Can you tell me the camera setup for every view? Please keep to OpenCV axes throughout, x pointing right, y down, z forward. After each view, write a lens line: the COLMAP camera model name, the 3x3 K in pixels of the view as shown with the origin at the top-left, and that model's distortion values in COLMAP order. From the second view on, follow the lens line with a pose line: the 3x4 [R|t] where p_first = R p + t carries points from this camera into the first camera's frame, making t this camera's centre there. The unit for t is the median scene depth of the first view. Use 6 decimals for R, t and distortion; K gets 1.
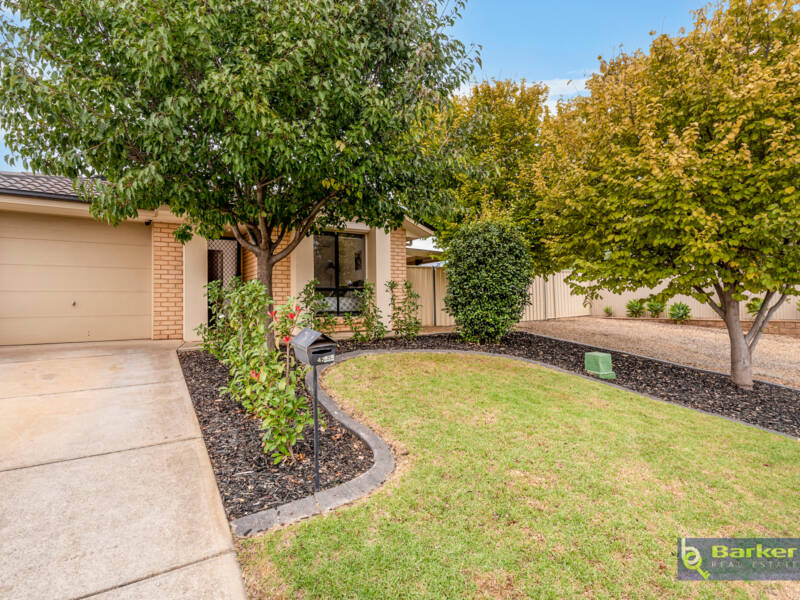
lens RADIAL K [[390.3, 0, 401.0], [0, 390.3, 295.3], [0, 0, 1]] dist [0.004229, 0.001366]
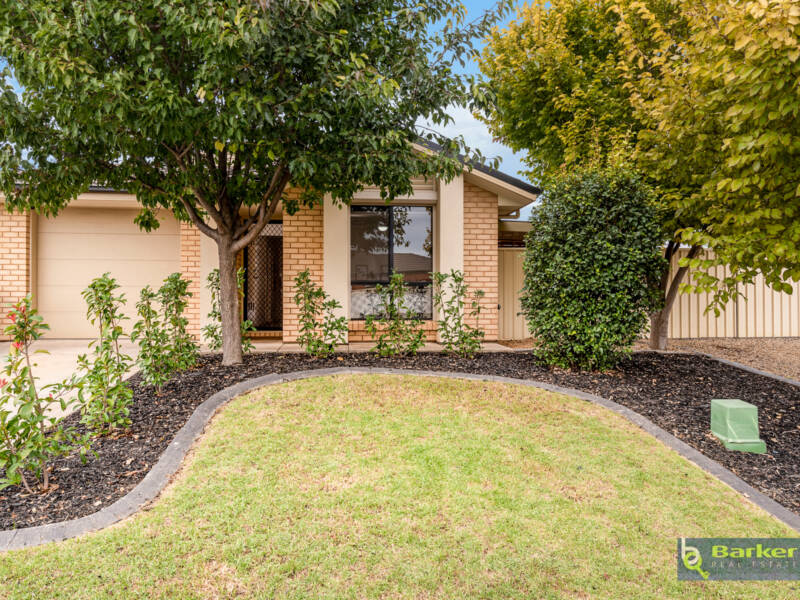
lens RADIAL K [[534.7, 0, 399.9], [0, 534.7, 299.4], [0, 0, 1]] dist [-0.000371, -0.000110]
pose [[0.898668, 0.011324, -0.438484, 0.330706], [-0.004392, 0.999849, 0.016819, -0.002940], [0.438608, -0.013188, 0.898582, 0.117395]]
